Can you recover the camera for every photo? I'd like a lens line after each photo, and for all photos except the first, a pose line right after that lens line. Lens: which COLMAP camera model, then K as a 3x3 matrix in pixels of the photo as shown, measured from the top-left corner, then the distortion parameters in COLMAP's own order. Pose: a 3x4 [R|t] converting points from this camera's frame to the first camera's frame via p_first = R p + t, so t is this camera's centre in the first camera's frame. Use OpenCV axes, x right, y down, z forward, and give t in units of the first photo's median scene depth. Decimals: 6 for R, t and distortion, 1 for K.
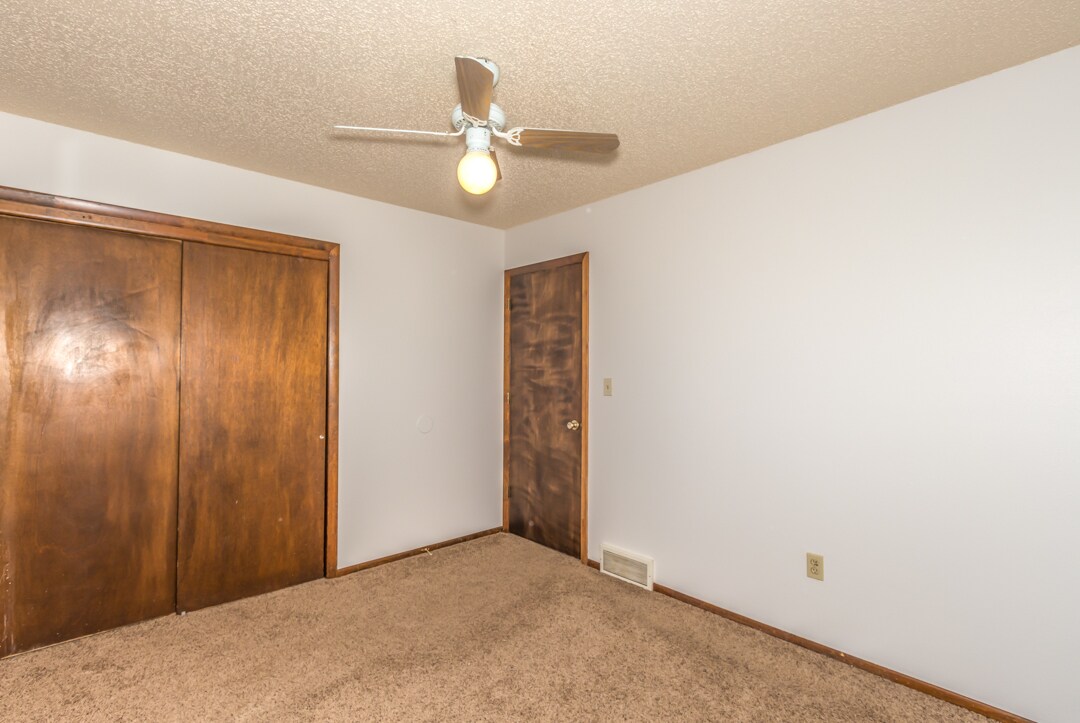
lens RADIAL K [[491.8, 0, 540.0], [0, 491.8, 361.5], [0, 0, 1]] dist [0.000516, -0.000013]
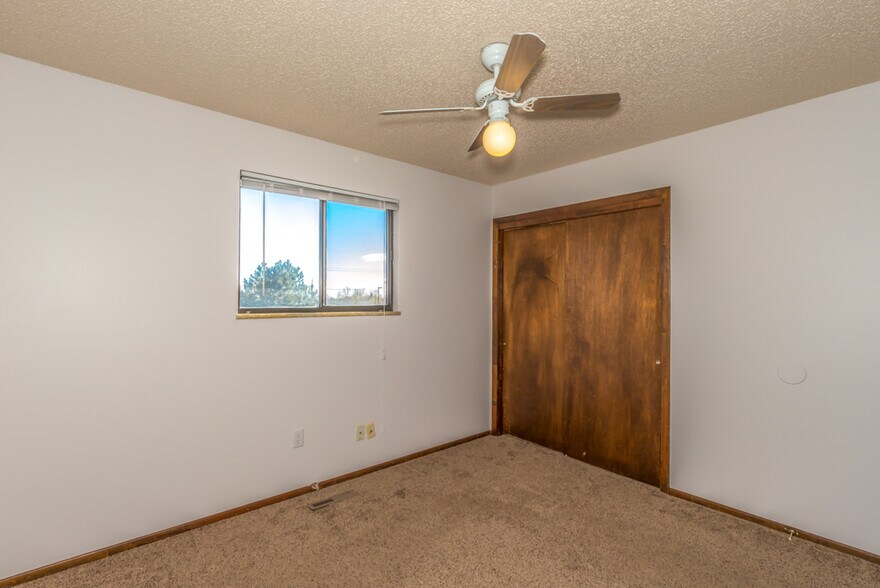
lens RADIAL K [[414.2, 0, 440.0], [0, 414.2, 294.0], [0, 0, 1]] dist [0.001565, 0.000497]
pose [[-0.019848, -0.006183, -0.999784, 0.557486], [0.017328, 0.999829, -0.006527, -0.006859], [0.999653, -0.017454, -0.019737, 0.562079]]
